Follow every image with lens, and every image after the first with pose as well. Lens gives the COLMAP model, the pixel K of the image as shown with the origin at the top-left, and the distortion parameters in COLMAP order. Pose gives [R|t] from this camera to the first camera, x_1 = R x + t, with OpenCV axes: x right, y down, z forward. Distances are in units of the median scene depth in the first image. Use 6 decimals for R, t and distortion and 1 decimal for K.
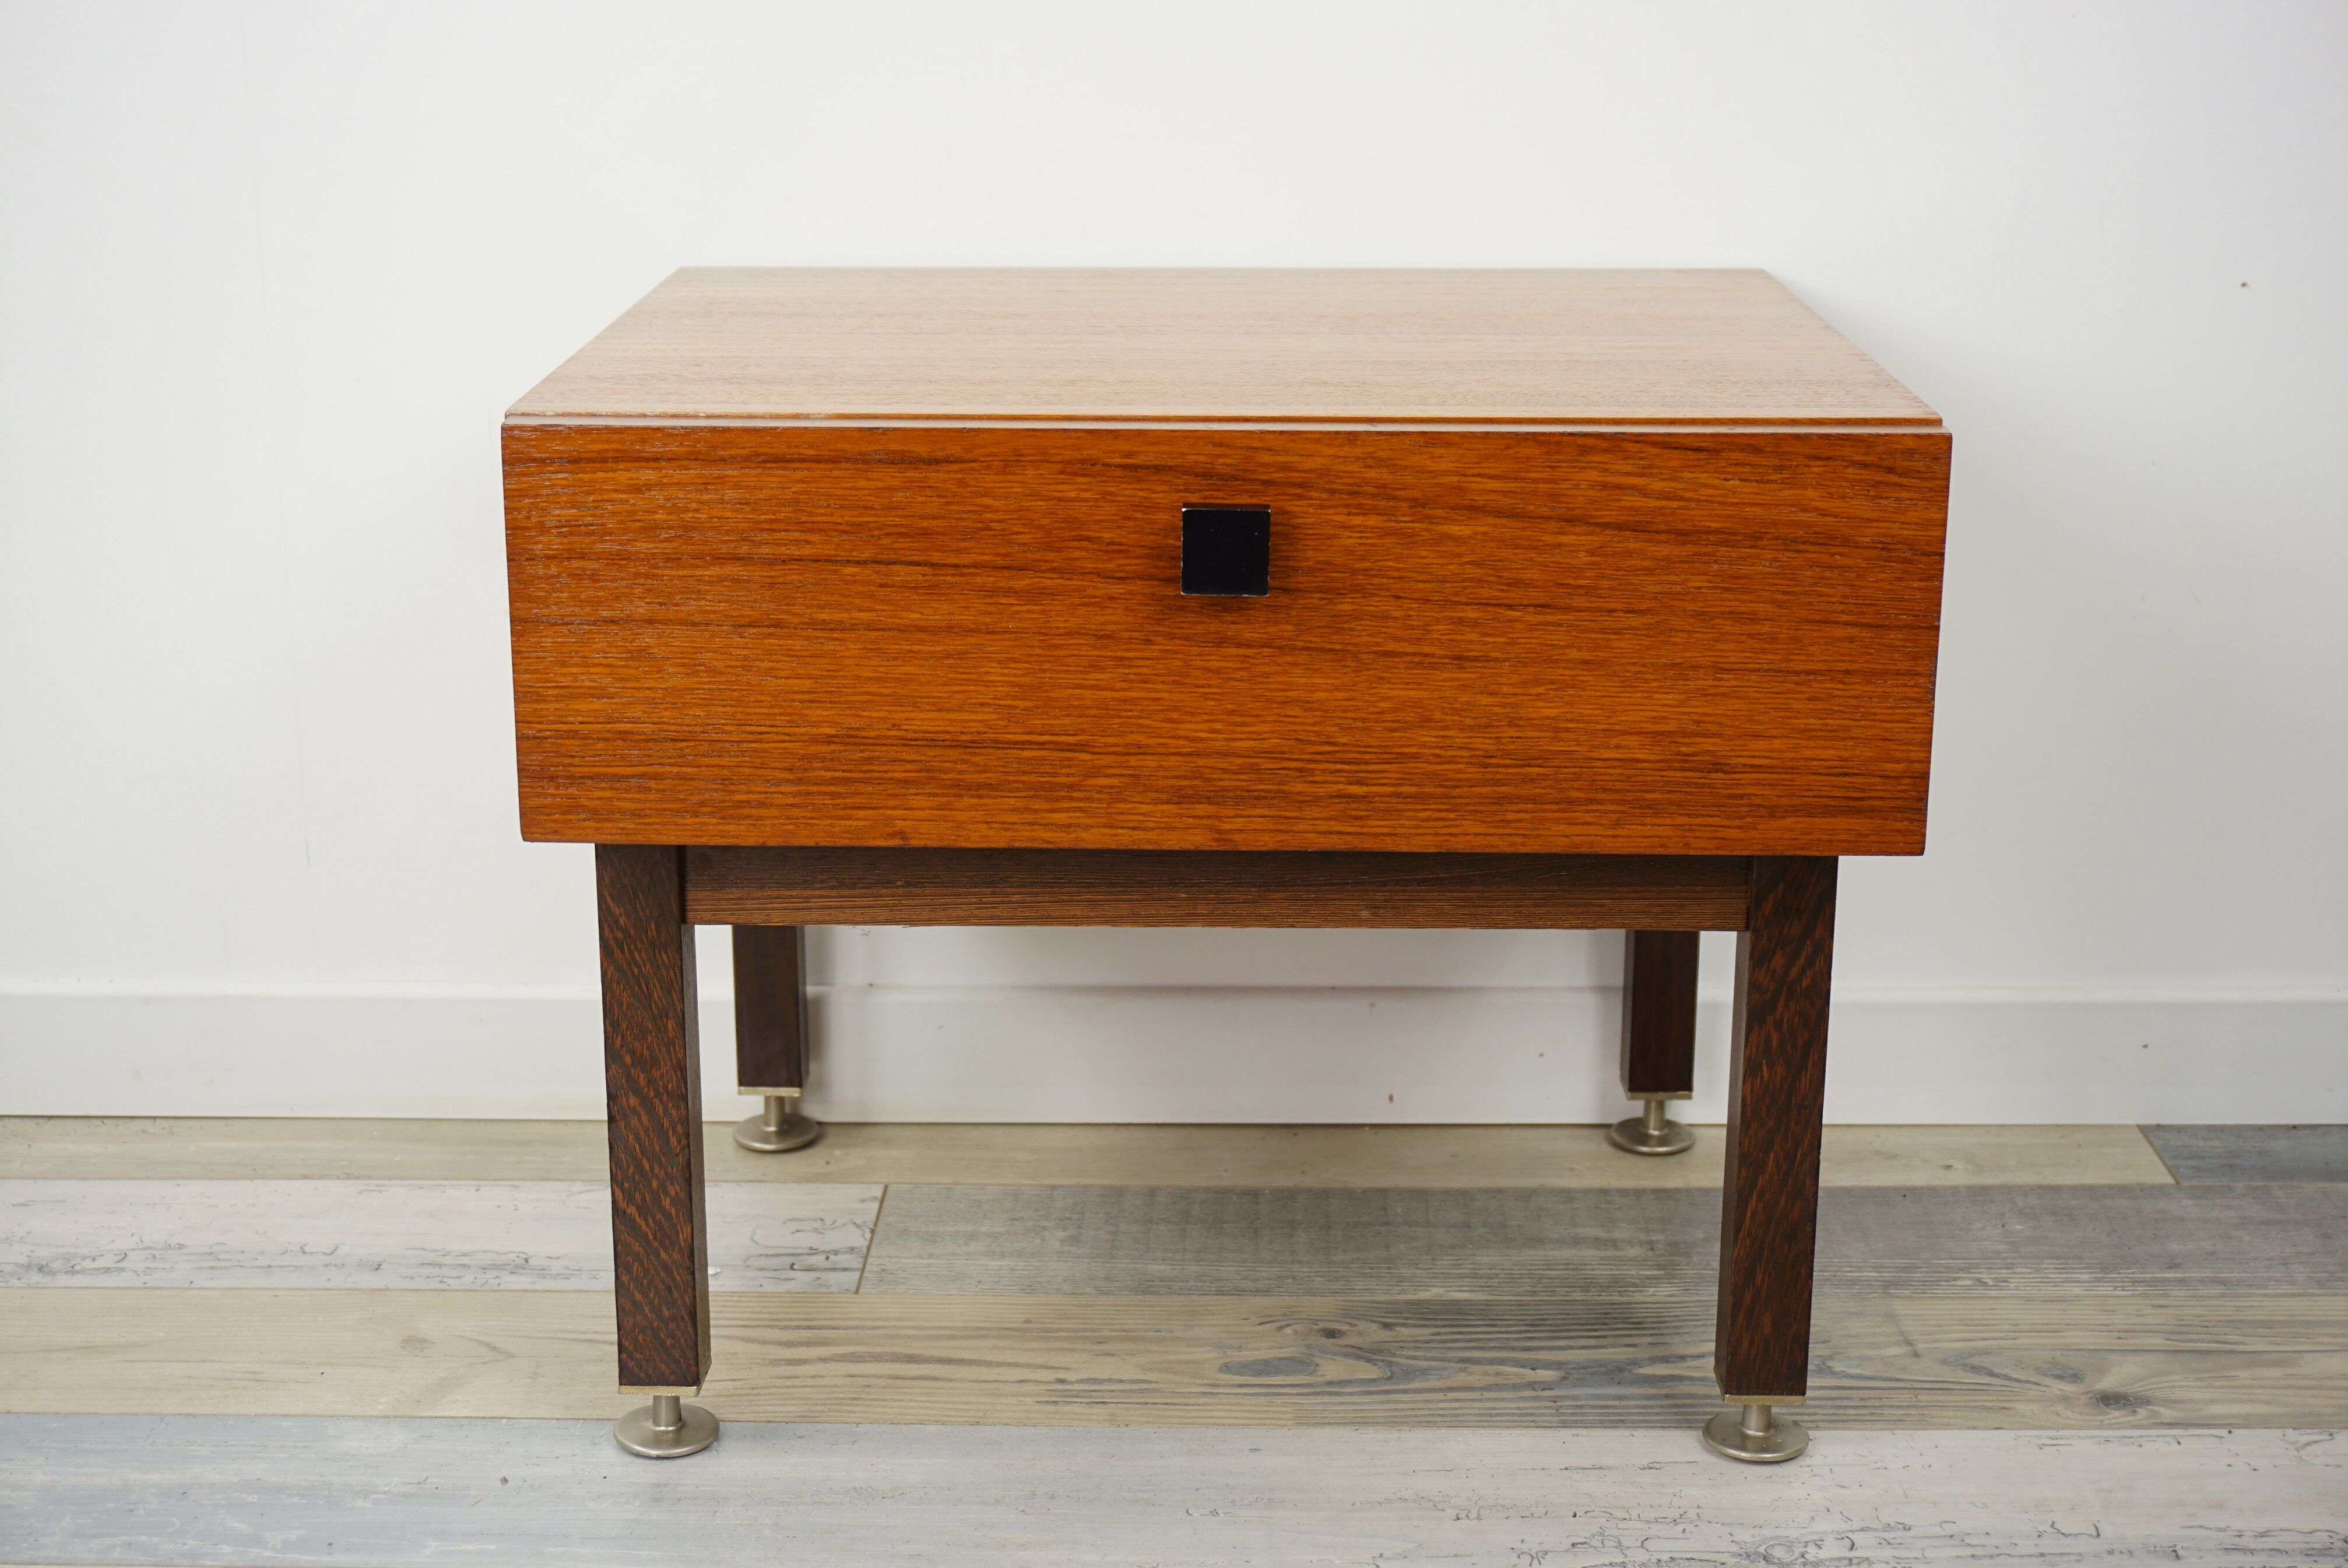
lens RADIAL K [[3236.9, 0, 1198.9], [0, 3236.9, 774.2], [0, 0, 1]] dist [0.032229, 0.000000]
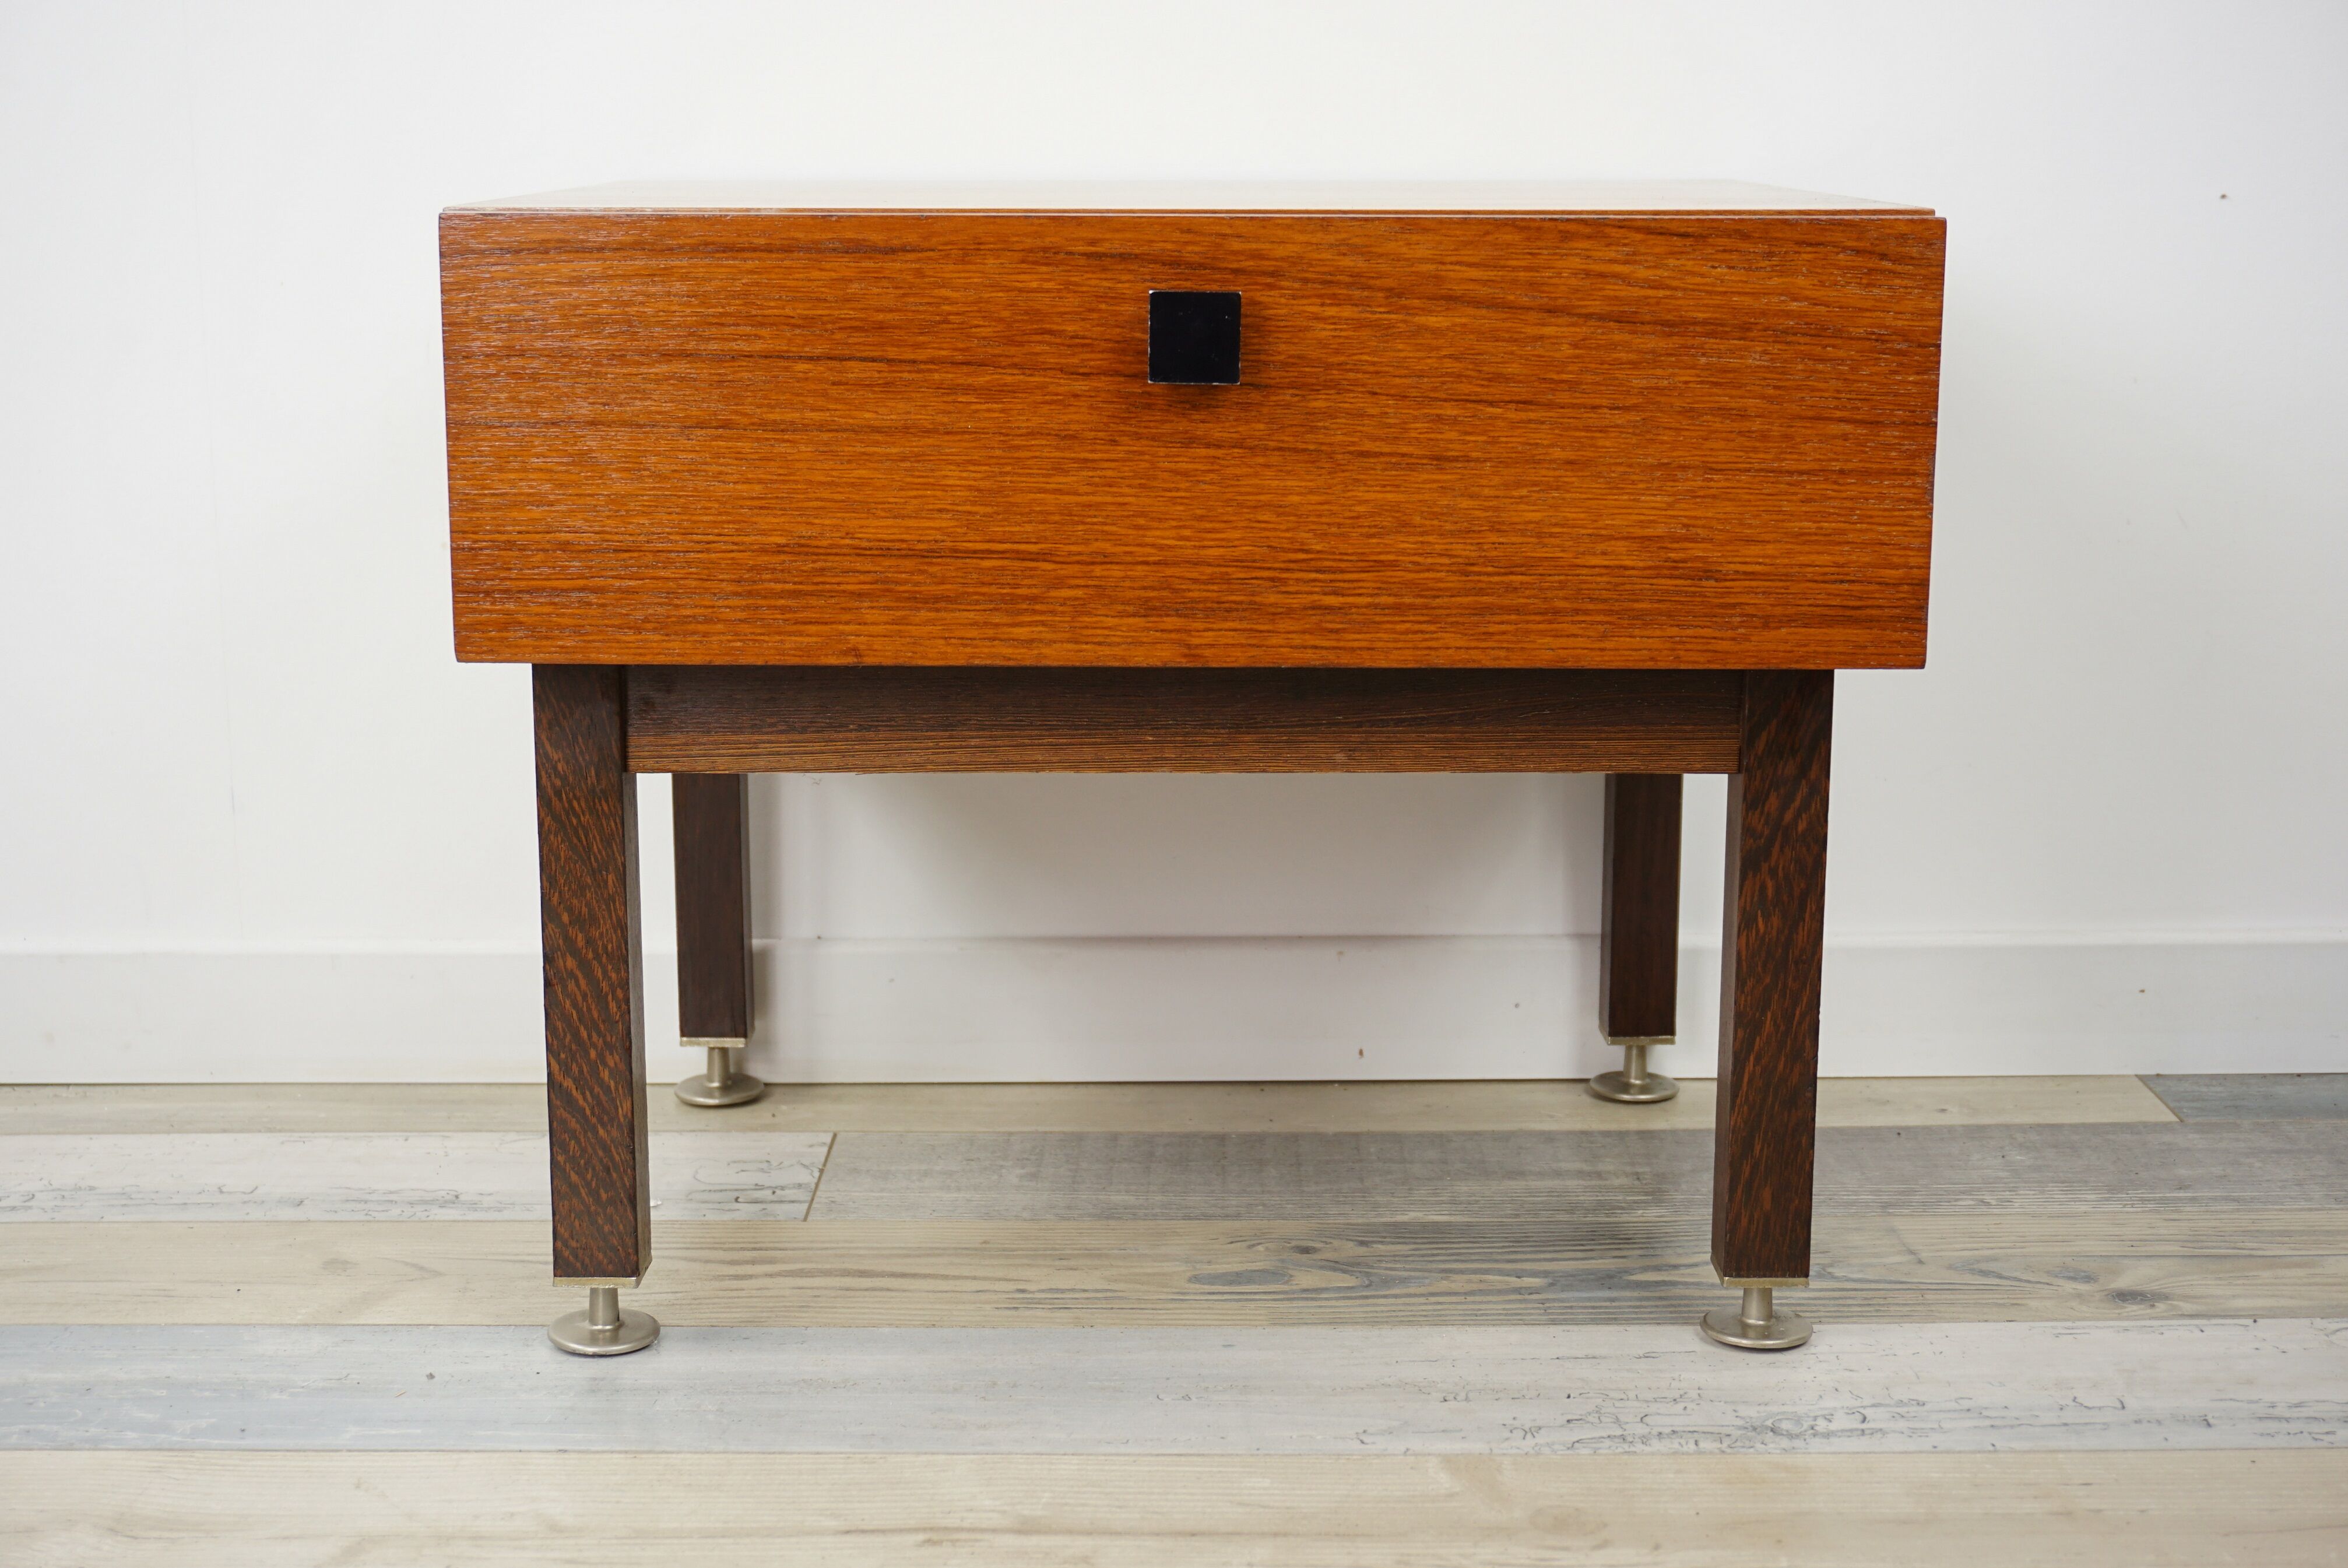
lens RADIAL K [[3236.9, 0, 1180.3], [0, 3236.9, 763.6], [0, 0, 1]] dist [0.032229, 0.000000]
pose [[0.999908, -0.005451, 0.012395, -0.008179], [0.006409, 0.996883, -0.078630, 0.127191], [-0.011928, 0.078702, 0.996827, 0.051266]]
